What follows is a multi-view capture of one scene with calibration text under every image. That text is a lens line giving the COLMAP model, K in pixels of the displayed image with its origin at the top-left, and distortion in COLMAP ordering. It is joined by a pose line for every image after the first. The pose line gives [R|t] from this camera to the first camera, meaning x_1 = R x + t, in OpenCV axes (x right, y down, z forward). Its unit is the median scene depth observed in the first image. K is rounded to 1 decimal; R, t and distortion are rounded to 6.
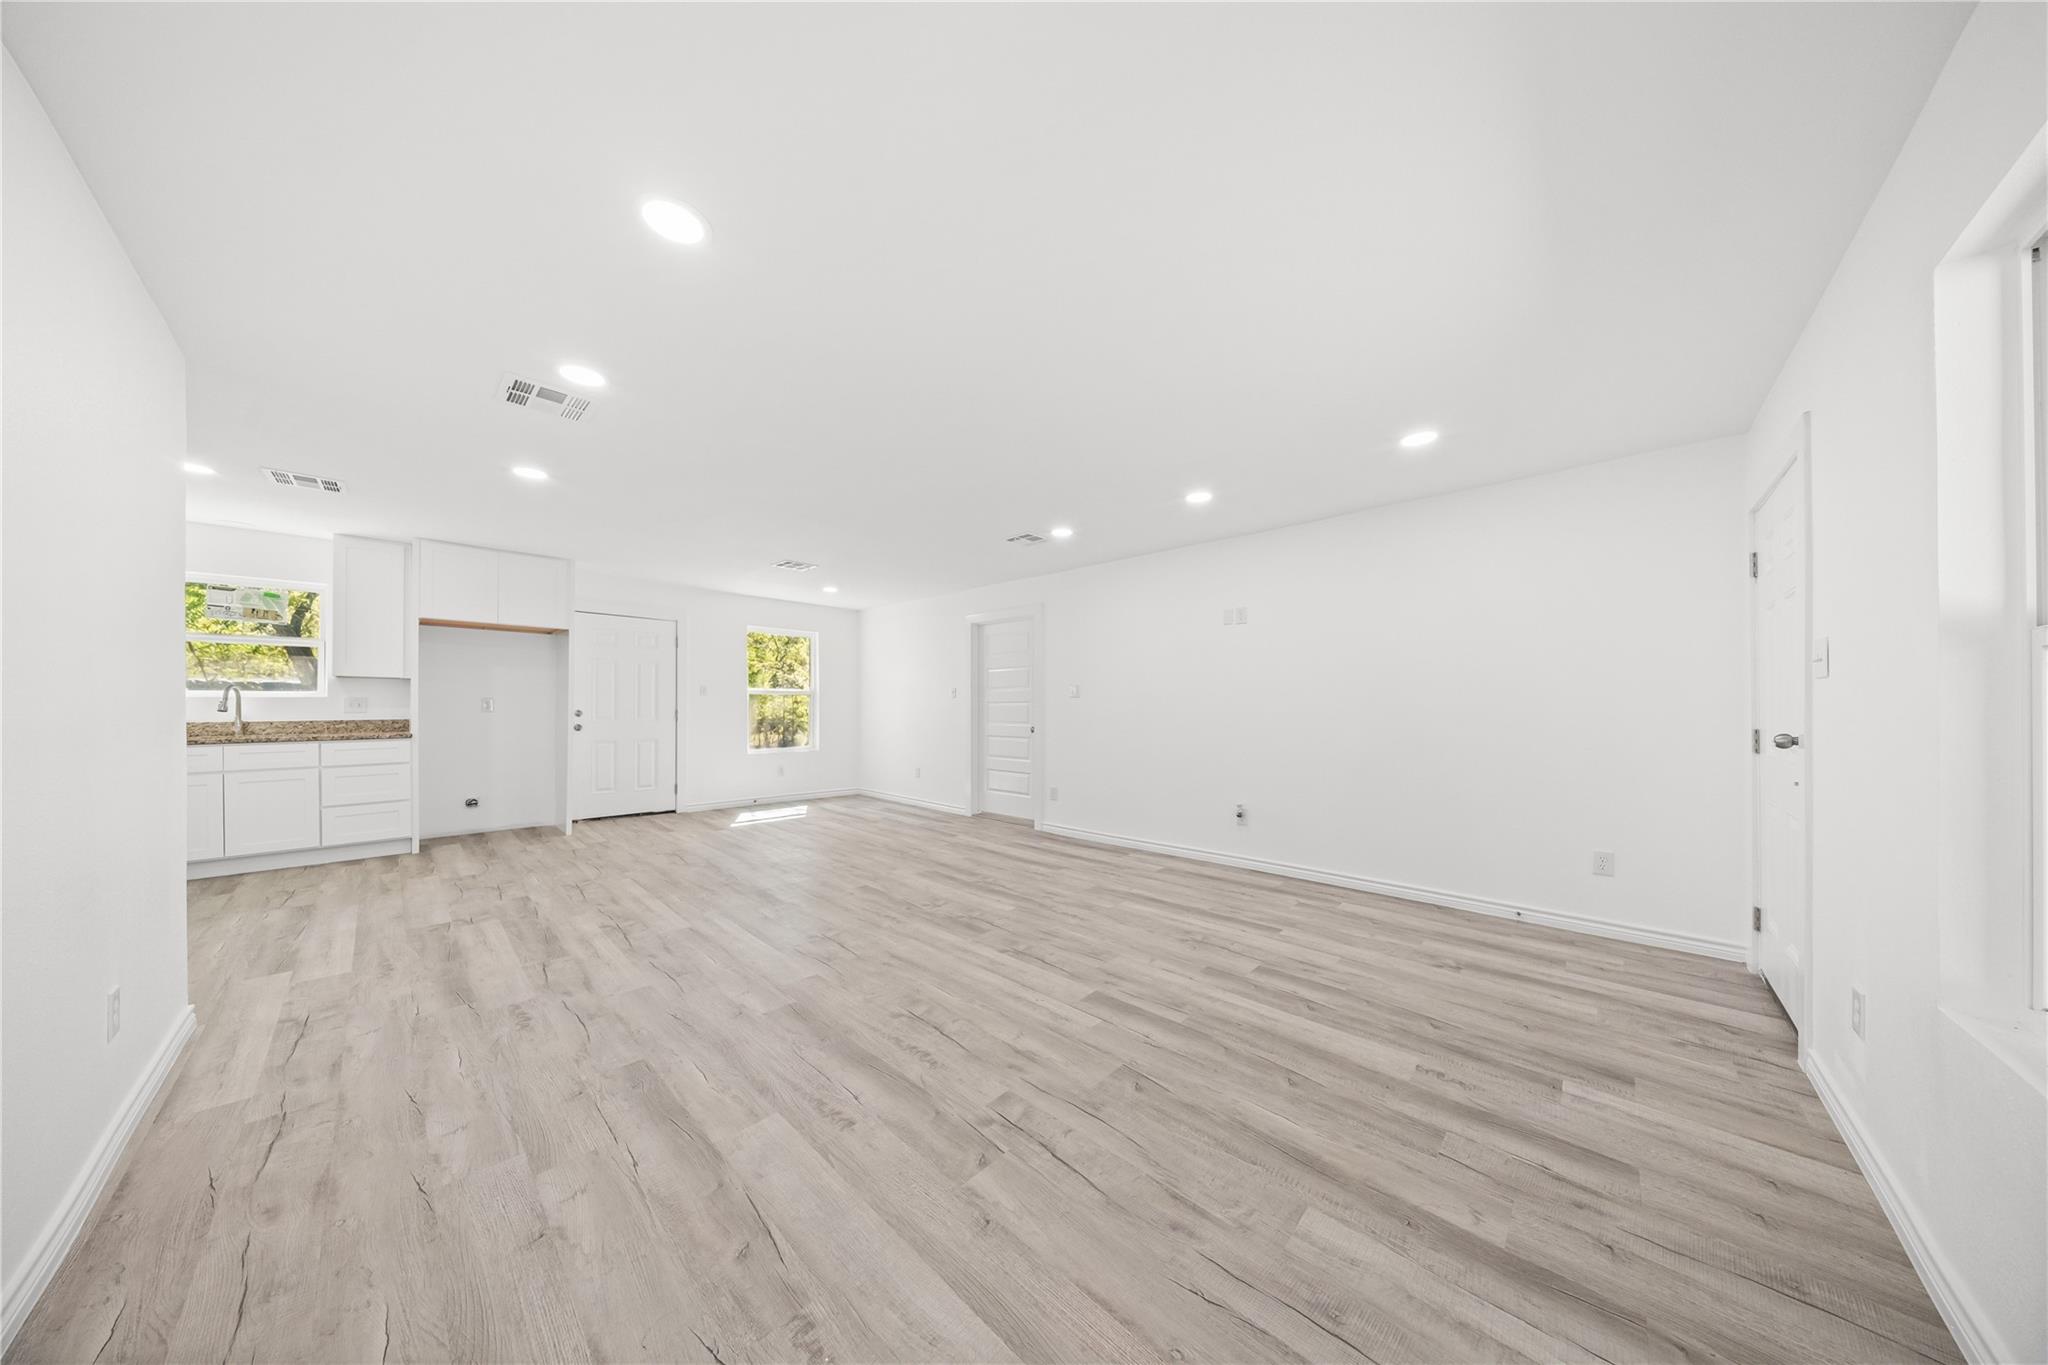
lens RADIAL K [[592.0, 0, 1020.9], [0, 592.0, 708.7], [0, 0, 1]] dist [0.004332, -0.003418]
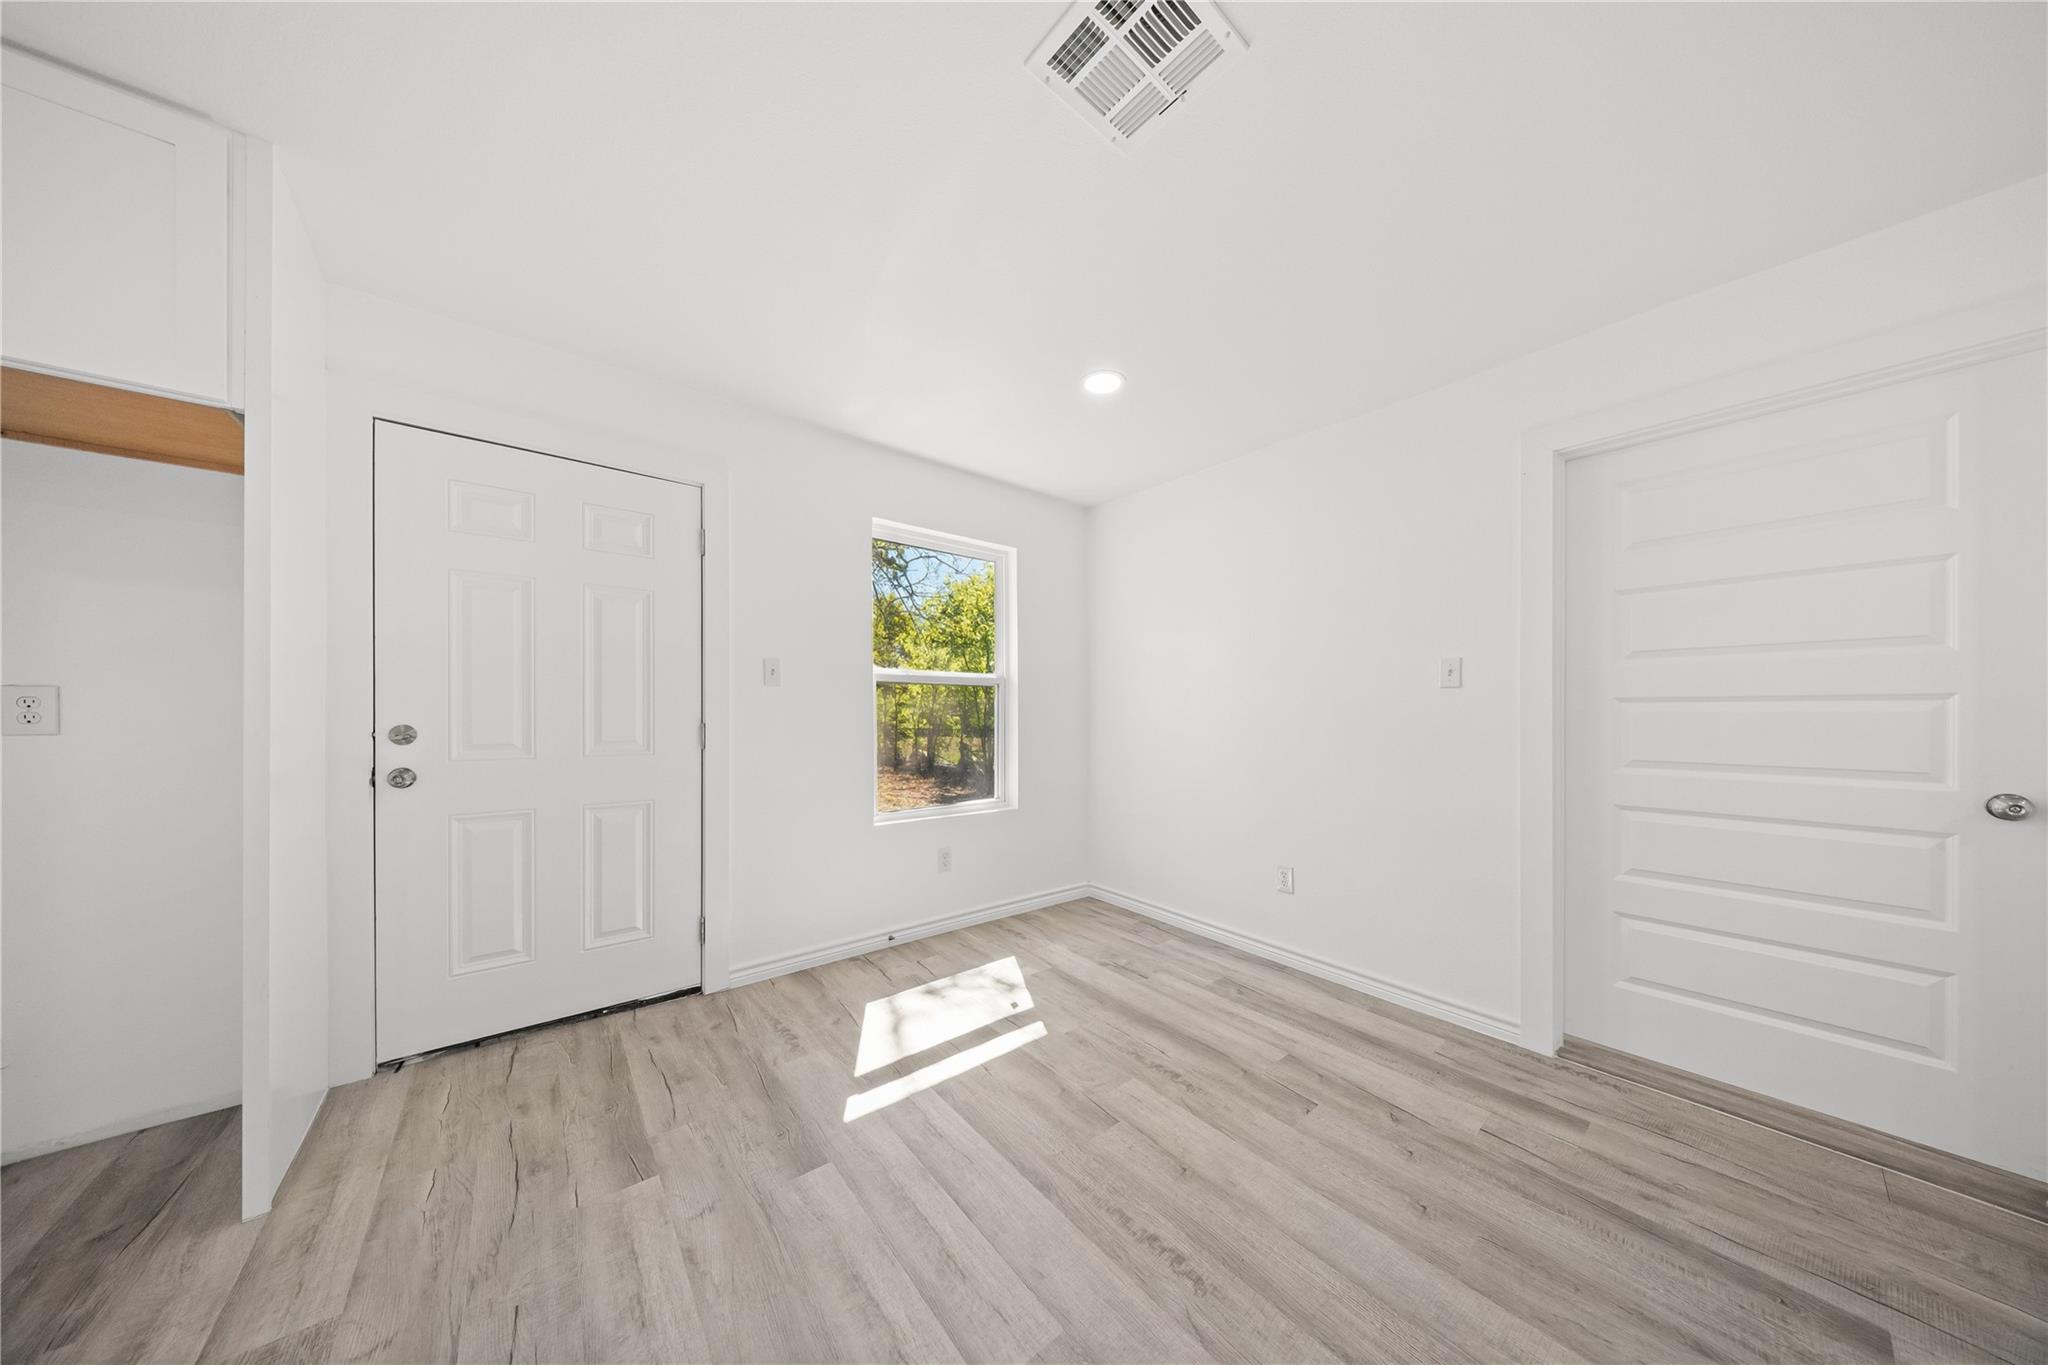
lens RADIAL K [[592.0, 0, 1020.9], [0, 592.0, 708.7], [0, 0, 1]] dist [0.004332, -0.003418]
pose [[0.988963, -0.002172, -0.148144, -0.542499], [0.001771, 0.999994, -0.002835, -0.007033], [0.148149, 0.002542, 0.988962, 1.095640]]
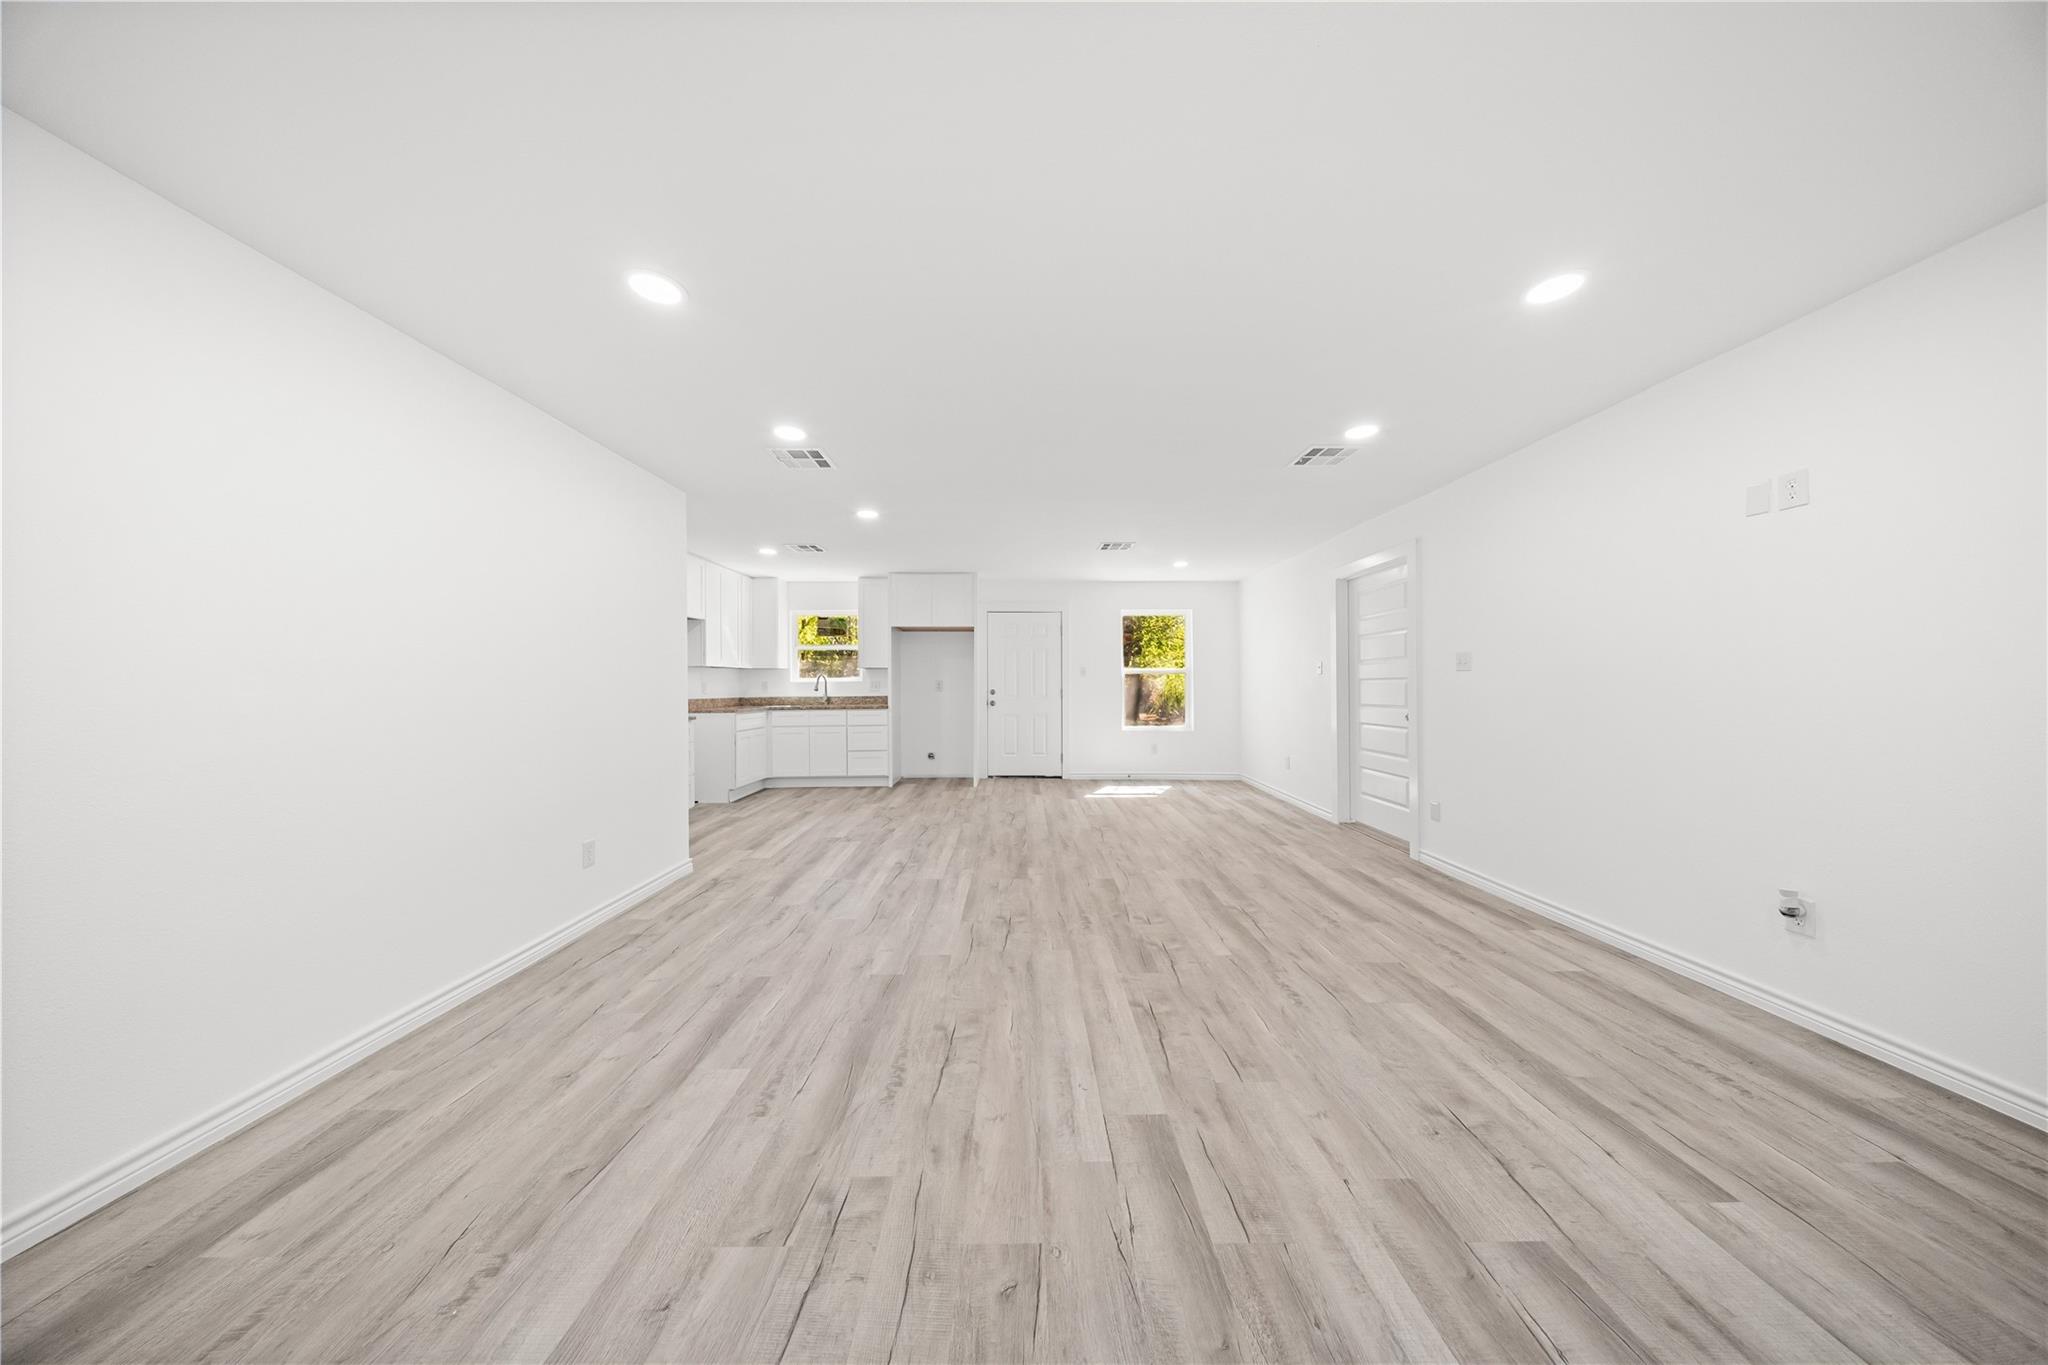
lens RADIAL K [[585.0, 0, 1037.0], [0, 585.0, 691.5], [0, 0, 1]] dist [-0.000506, -0.000123]
pose [[0.703528, 0.003064, -0.710661, 0.316853], [0.003616, 0.999962, 0.007892, -0.004447], [0.710658, -0.008122, 0.703491, 0.281115]]
